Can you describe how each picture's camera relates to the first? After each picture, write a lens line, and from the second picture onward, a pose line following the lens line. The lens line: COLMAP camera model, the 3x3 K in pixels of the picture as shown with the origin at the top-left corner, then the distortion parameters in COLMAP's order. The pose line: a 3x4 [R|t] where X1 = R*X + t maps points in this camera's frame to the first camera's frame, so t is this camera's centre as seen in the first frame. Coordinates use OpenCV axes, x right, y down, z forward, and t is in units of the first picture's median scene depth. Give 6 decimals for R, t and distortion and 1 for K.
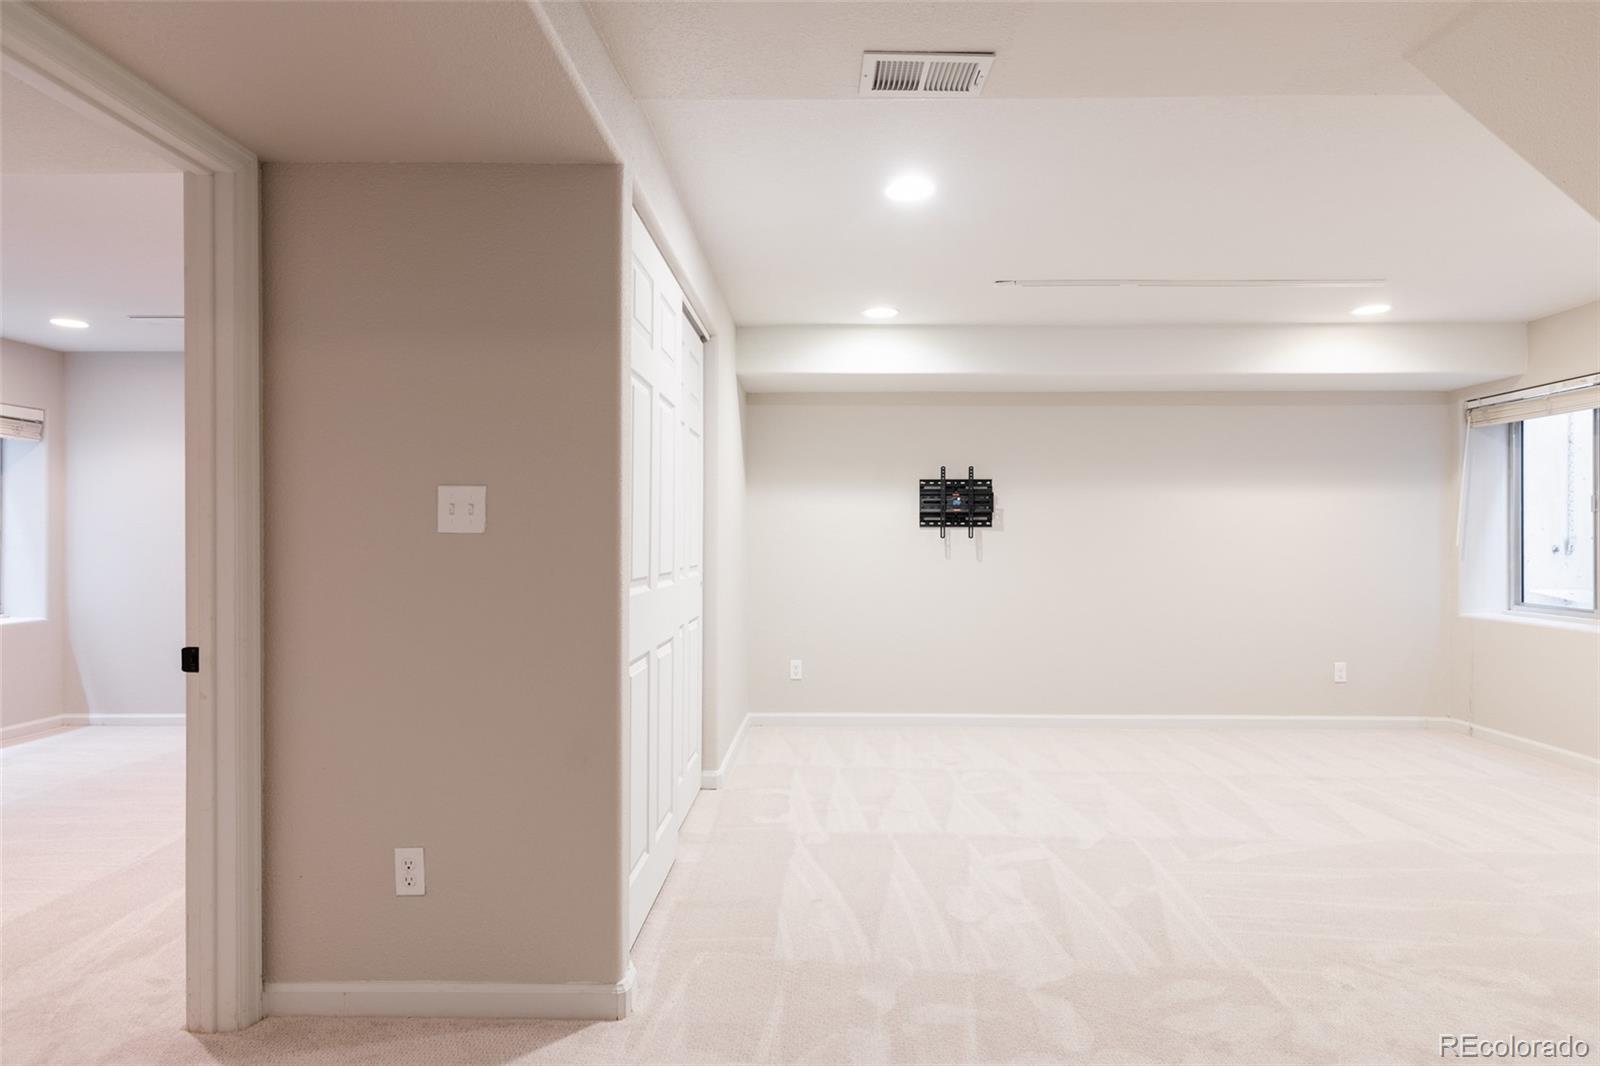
lens RADIAL K [[912.8, 0, 801.3], [0, 912.8, 532.5], [0, 0, 1]] dist [0.004944, -0.004560]
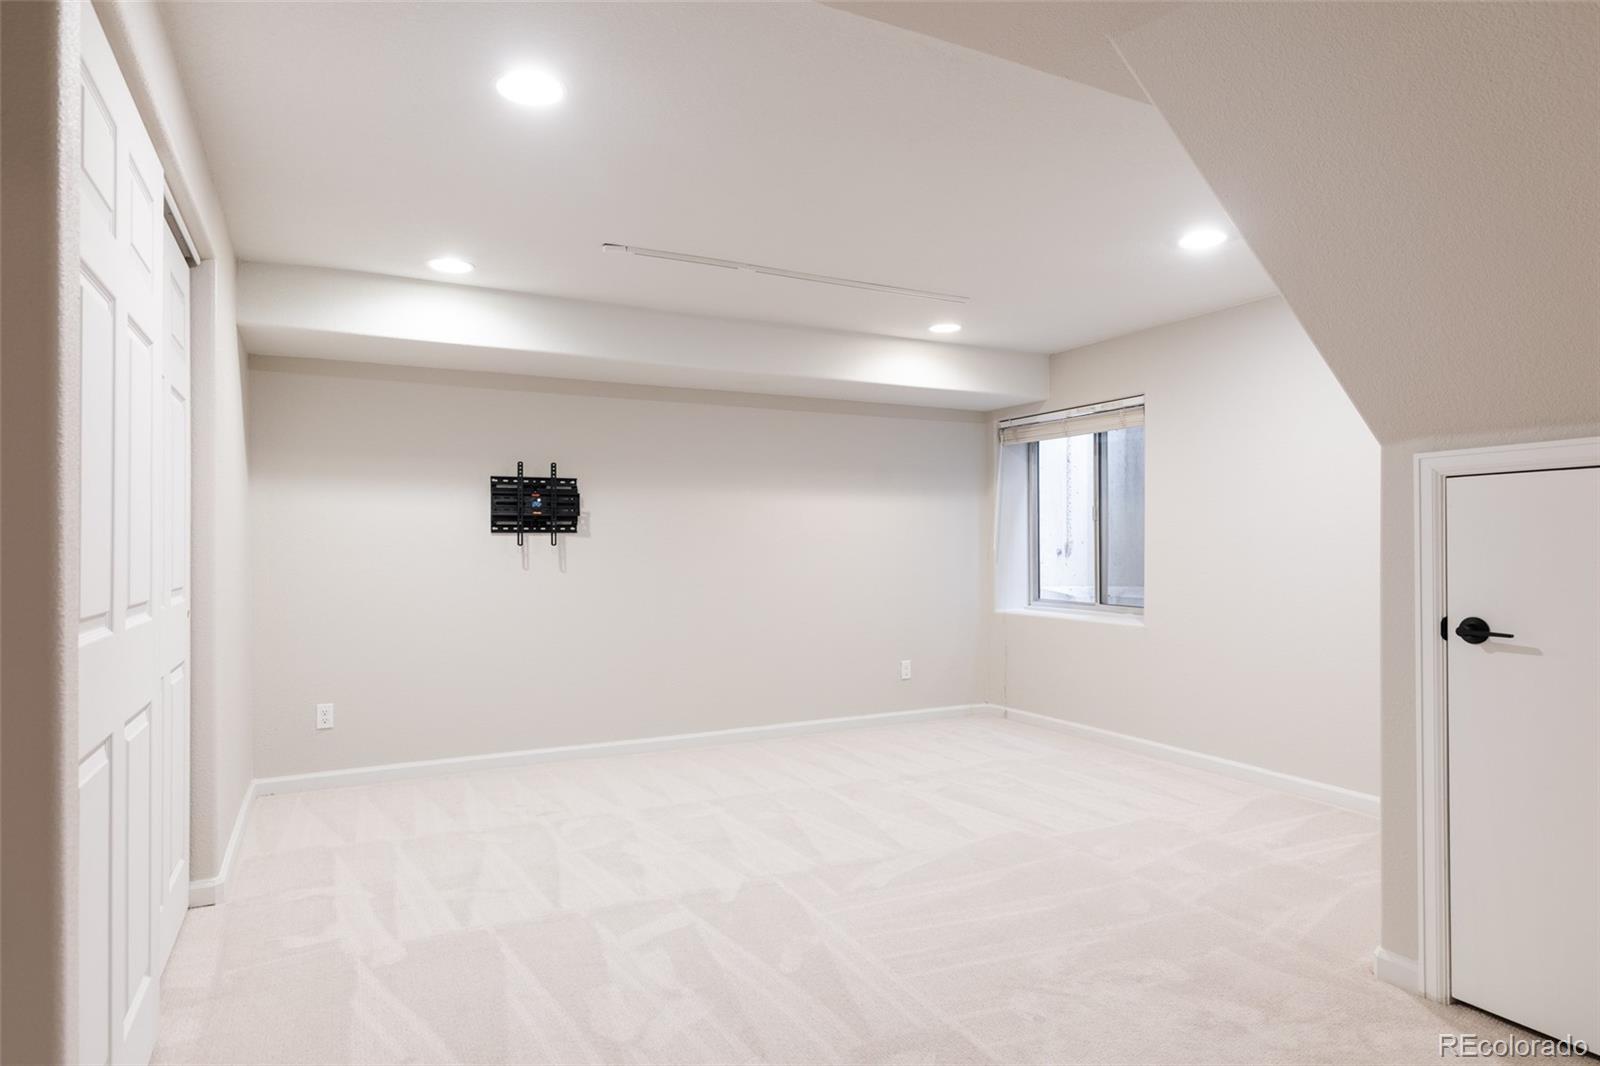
lens RADIAL K [[912.8, 0, 803.7], [0, 912.8, 539.9], [0, 0, 1]] dist [0.004944, -0.004560]
pose [[0.871675, -0.002893, 0.490075, -0.041850], [0.002813, 0.999996, 0.000899, 0.000786], [-0.490076, 0.000595, 0.871680, 0.162782]]
